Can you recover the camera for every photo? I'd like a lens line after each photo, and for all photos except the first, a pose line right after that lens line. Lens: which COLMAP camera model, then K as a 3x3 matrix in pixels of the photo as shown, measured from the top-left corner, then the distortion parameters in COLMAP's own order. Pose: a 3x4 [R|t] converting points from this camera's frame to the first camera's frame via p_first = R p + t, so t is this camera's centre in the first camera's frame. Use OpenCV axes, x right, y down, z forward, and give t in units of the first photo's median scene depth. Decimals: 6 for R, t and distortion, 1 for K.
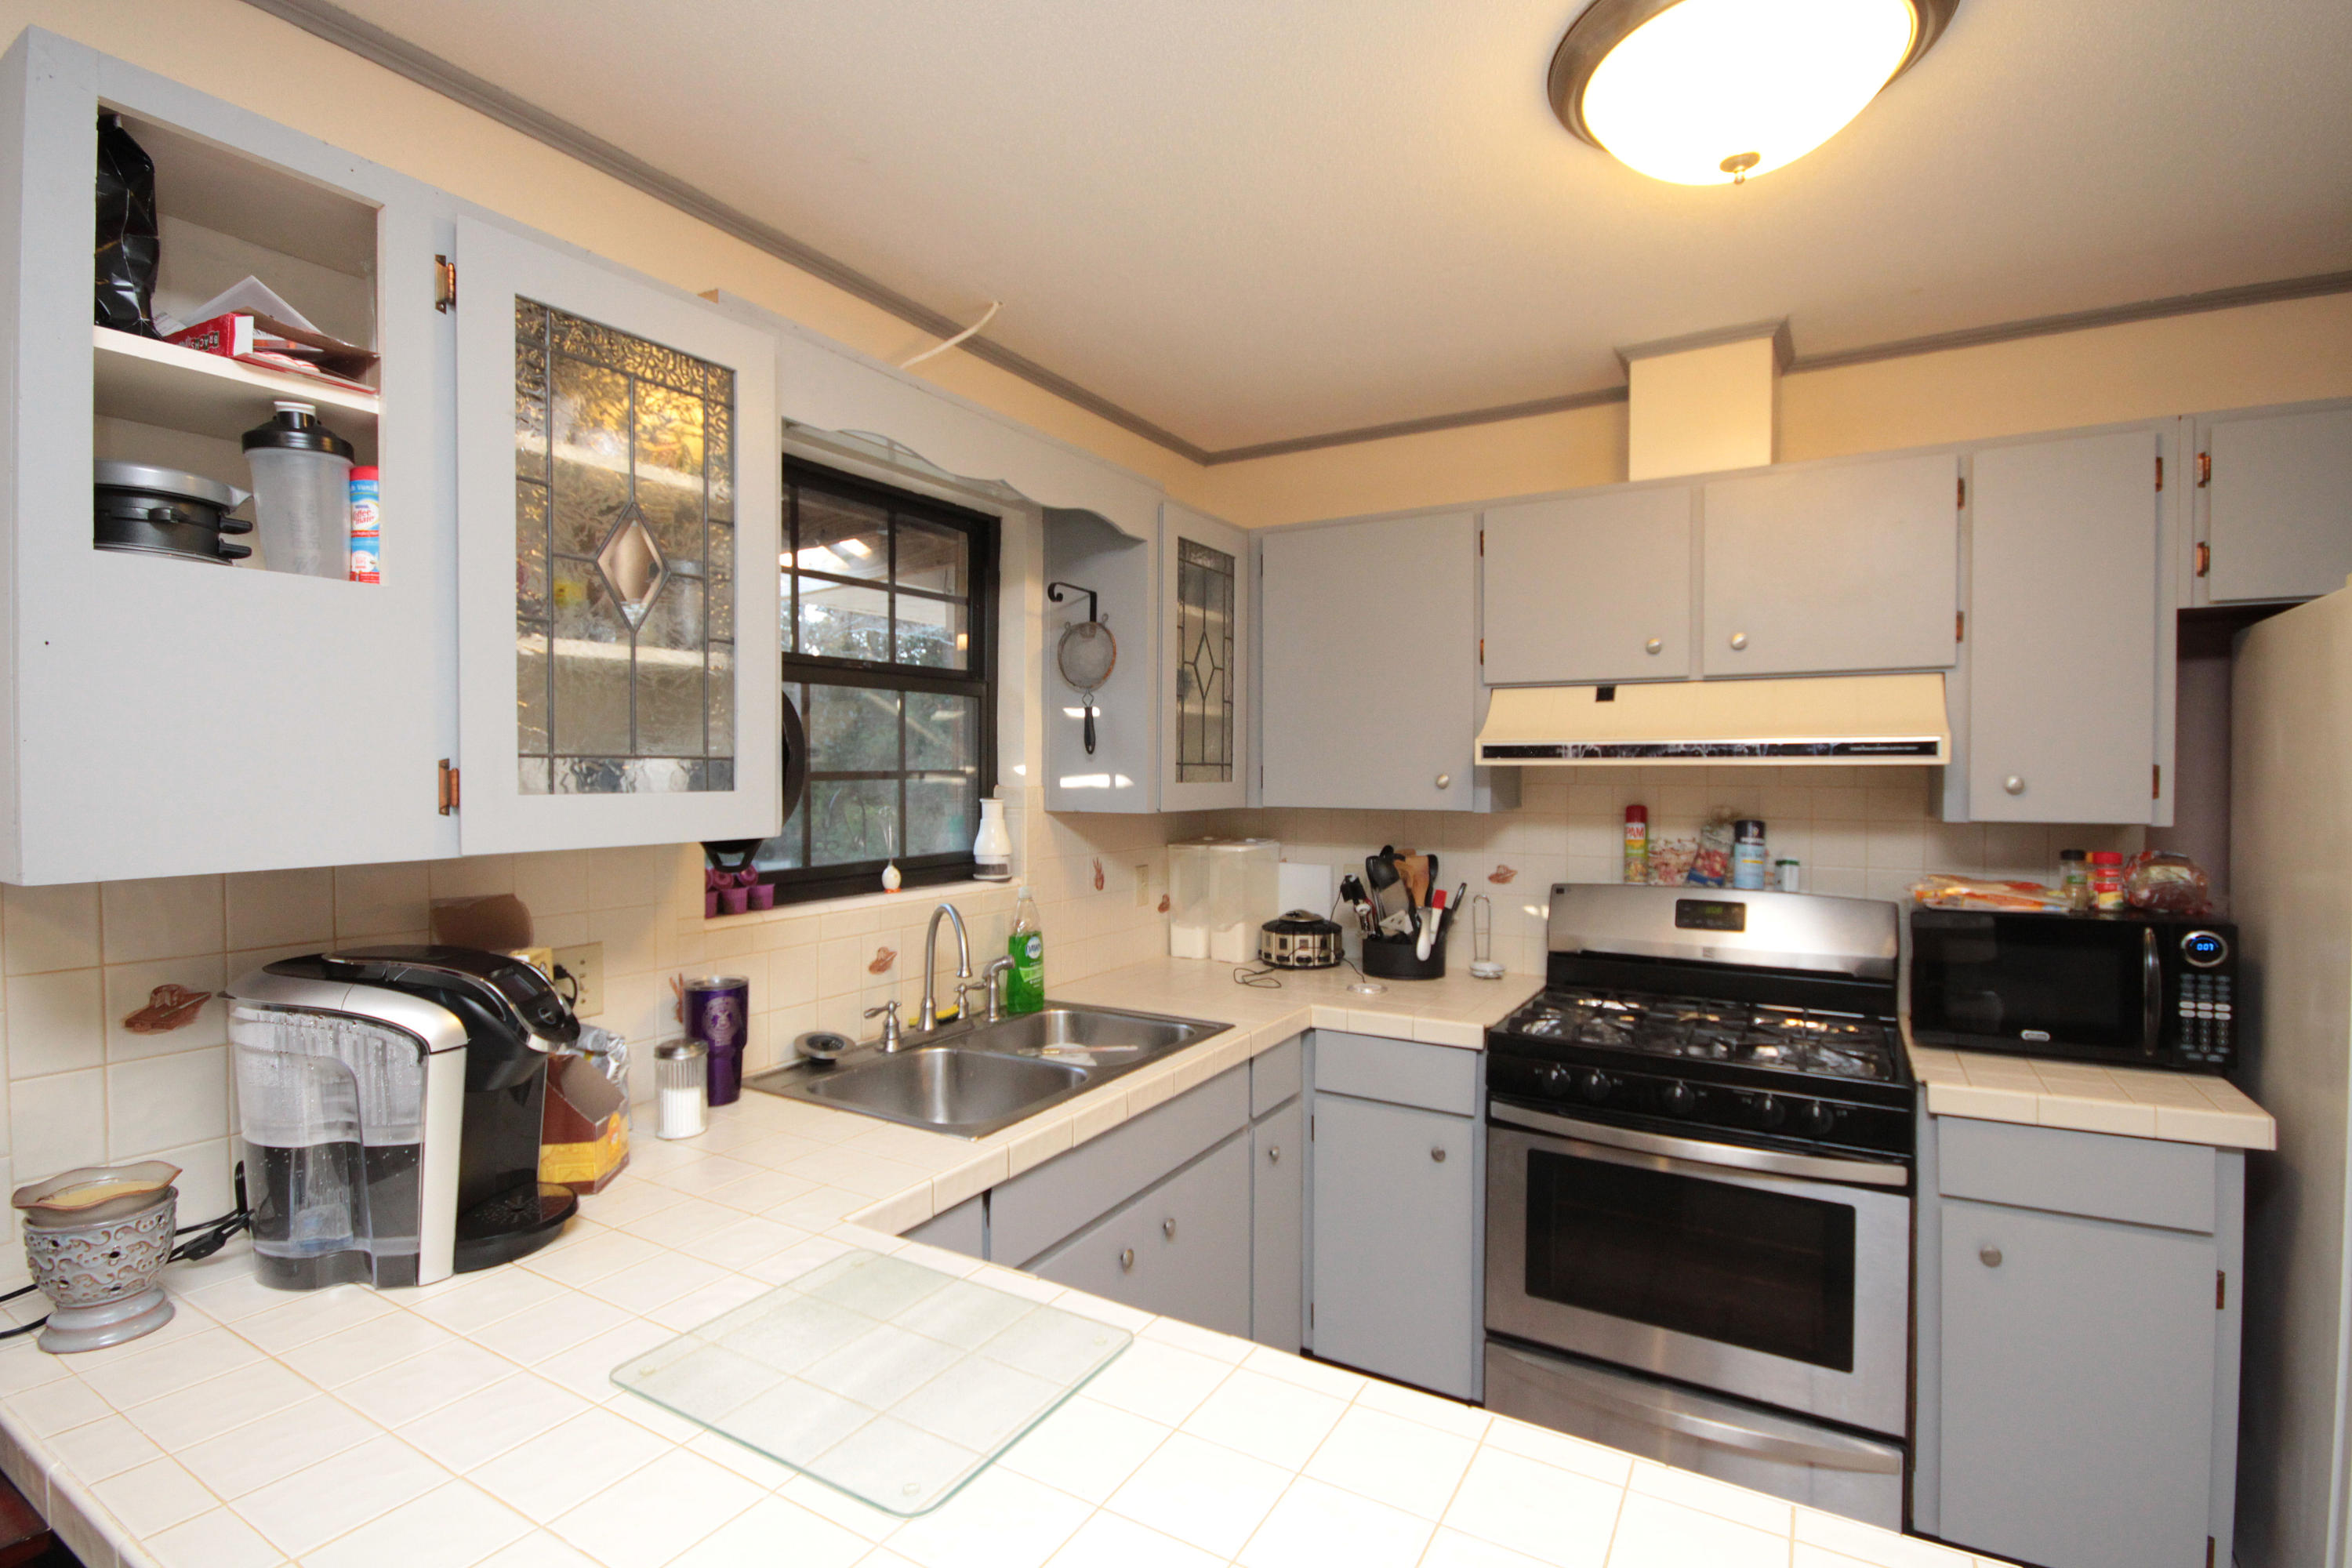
lens RADIAL K [[1091.9, 0, 1172.7], [0, 1091.9, 793.5], [0, 0, 1]] dist [-0.003236, -0.000539]
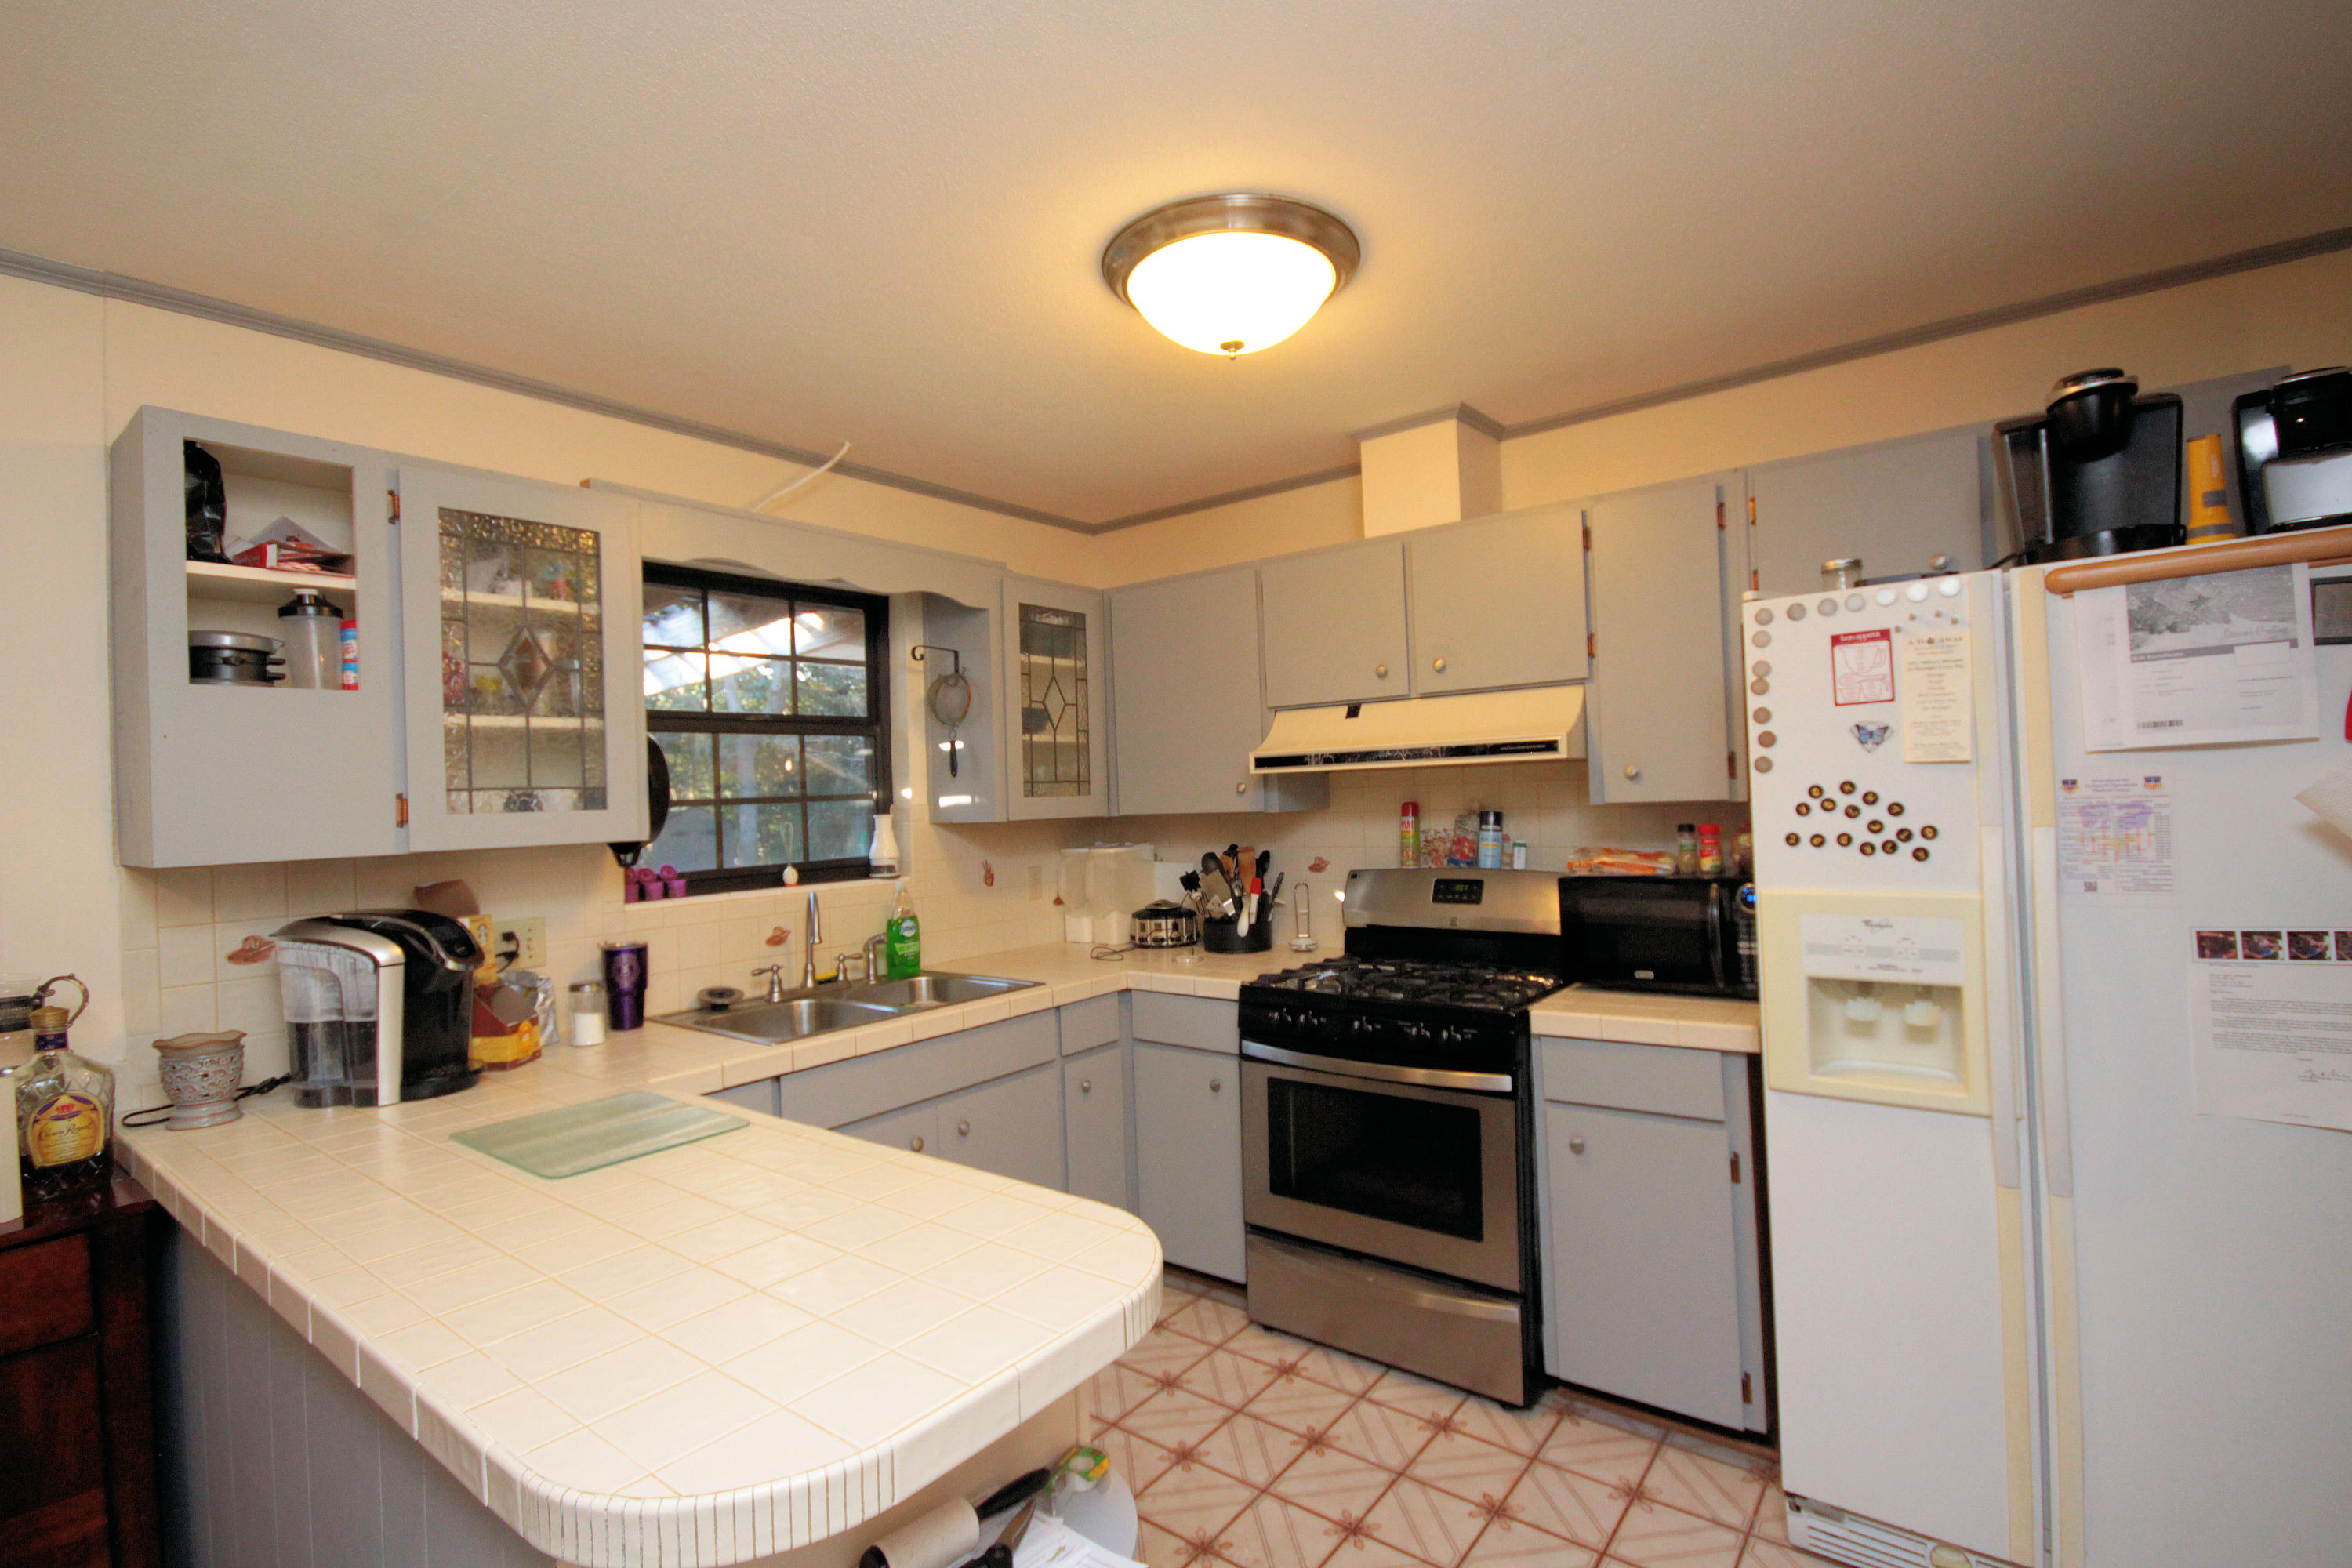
lens RADIAL K [[1091.9, 0, 1172.7], [0, 1091.9, 793.5], [0, 0, 1]] dist [-0.003236, -0.000539]
pose [[0.991425, -0.036879, -0.125368, 0.373927], [0.033999, 0.999108, -0.025031, 0.026394], [0.126179, 0.020554, 0.991795, -0.259368]]
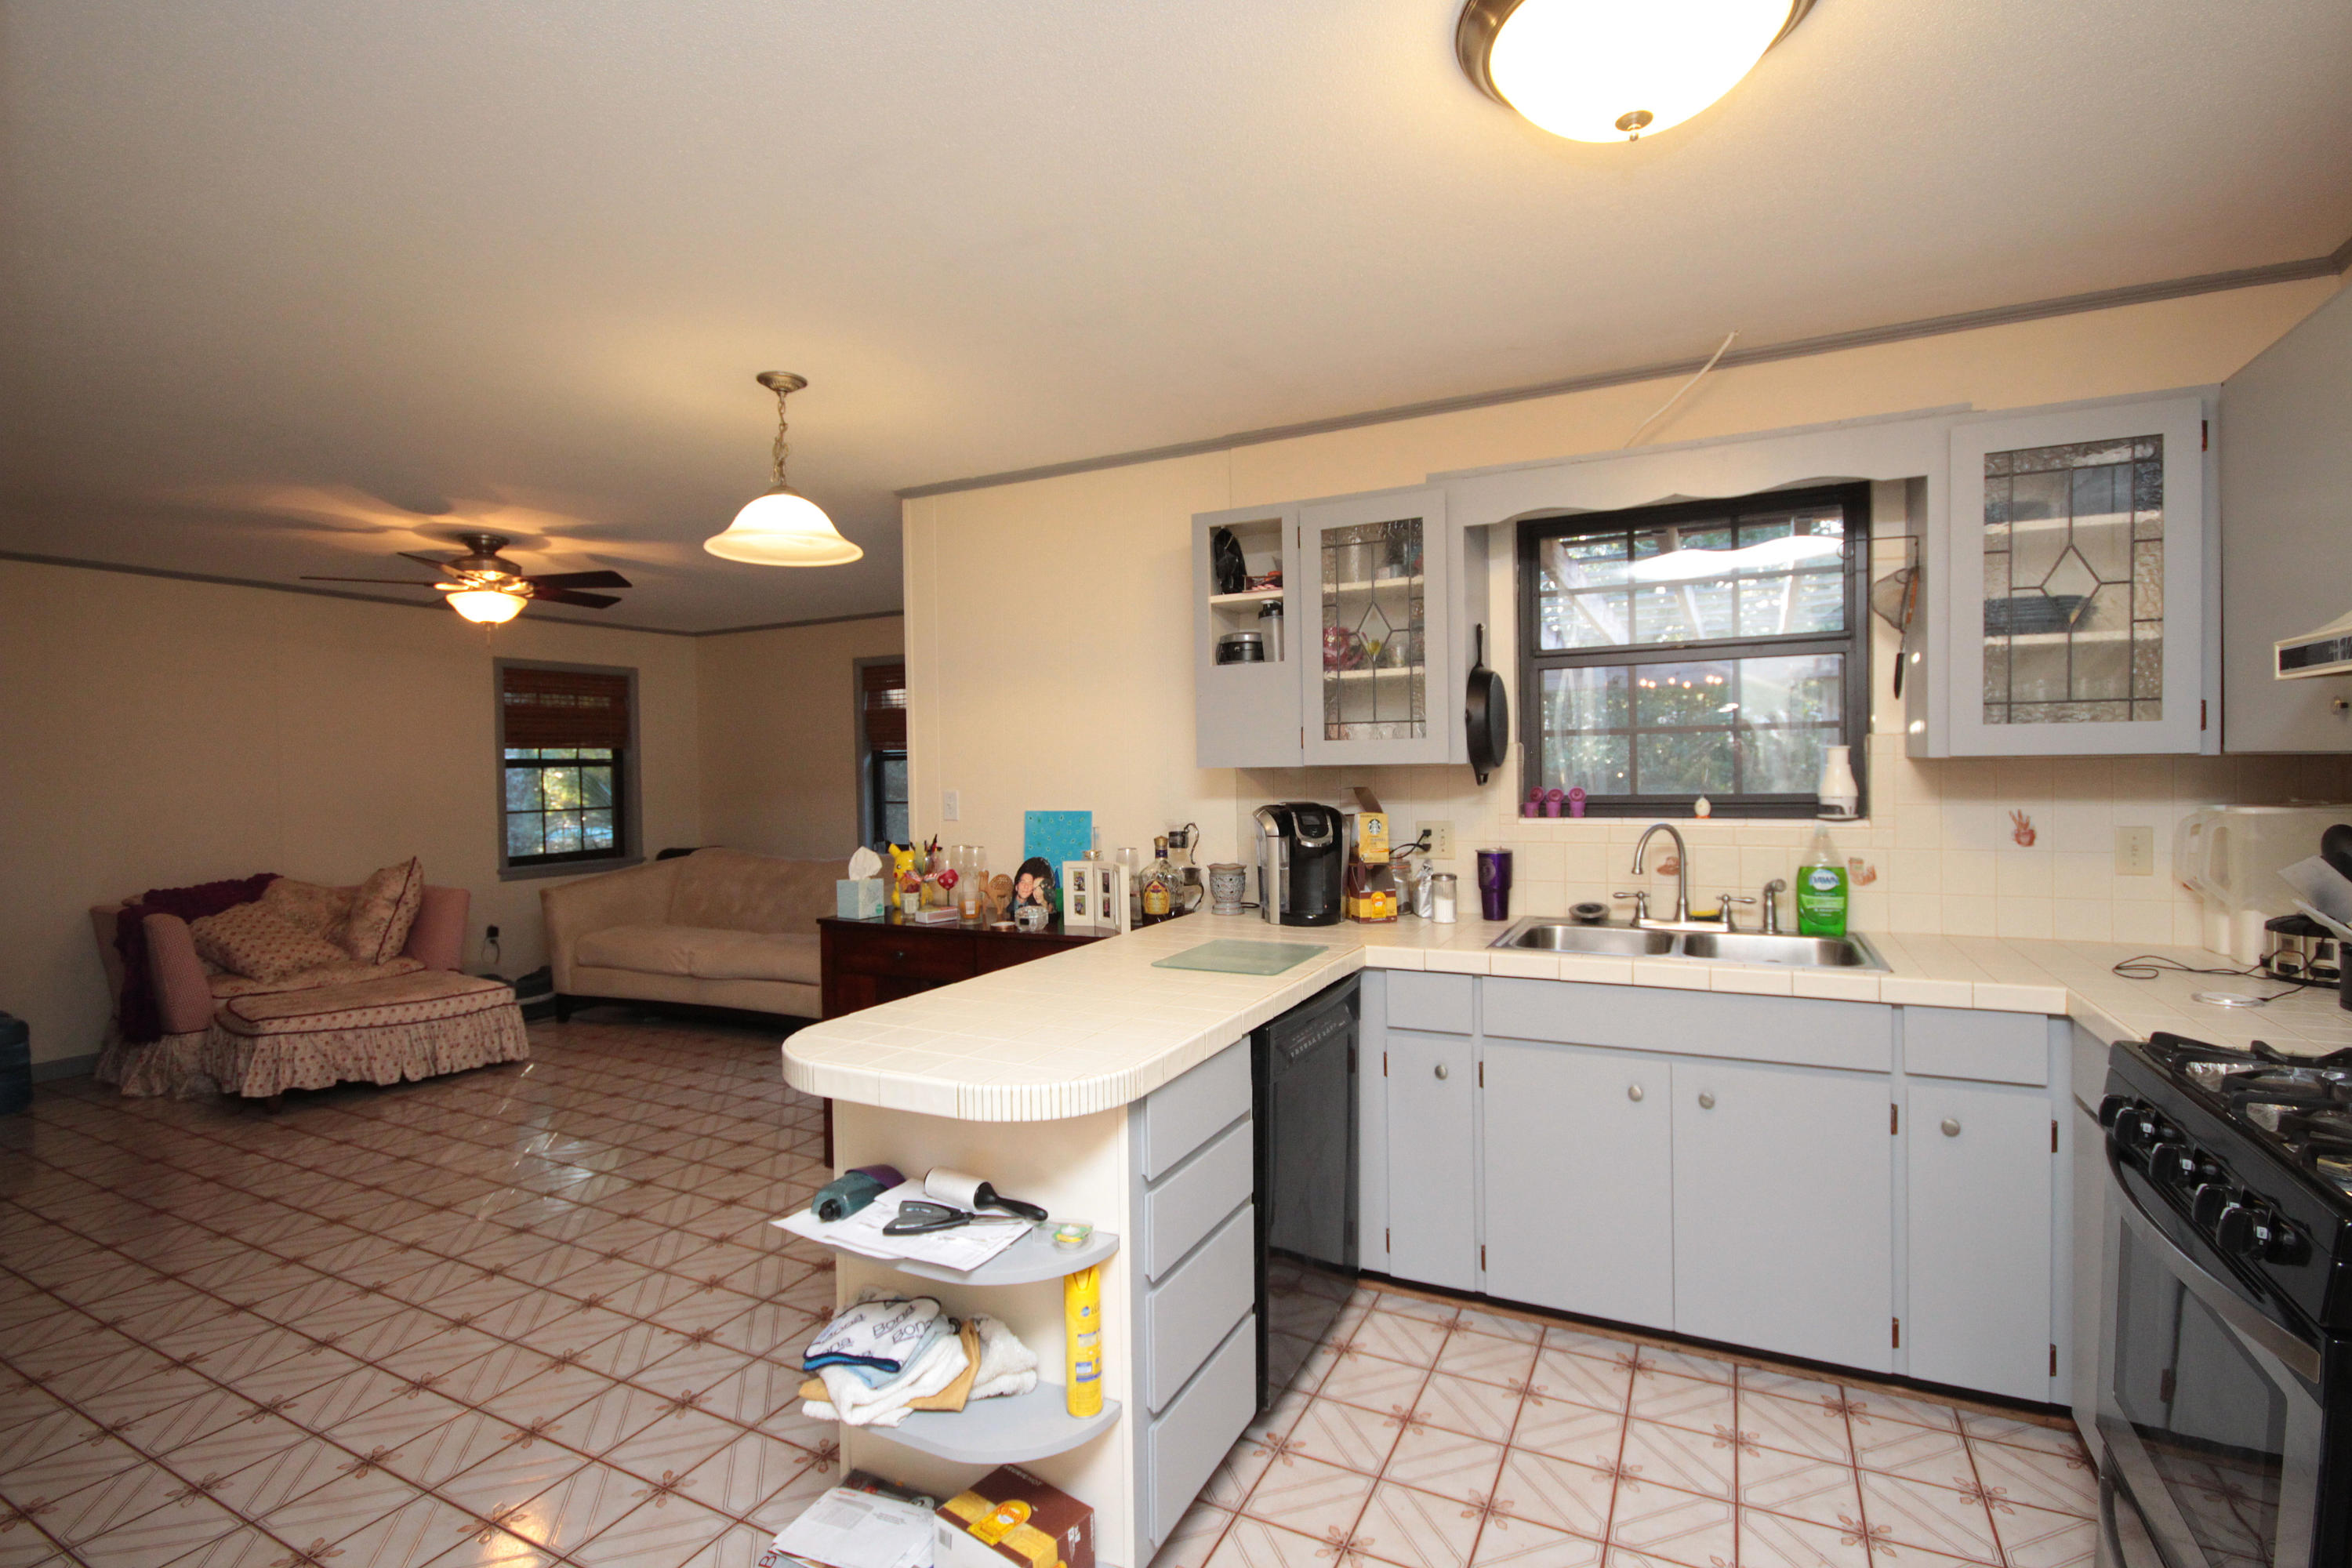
lens RADIAL K [[1077.9, 0, 1188.9], [0, 1077.9, 786.9], [0, 0, 1]] dist [0.000035, -0.006738]
pose [[0.069682, 0.018321, -0.997401, 0.965970], [-0.006337, 0.999819, 0.017923, 0.034604], [0.997549, 0.005072, 0.069786, 0.309269]]
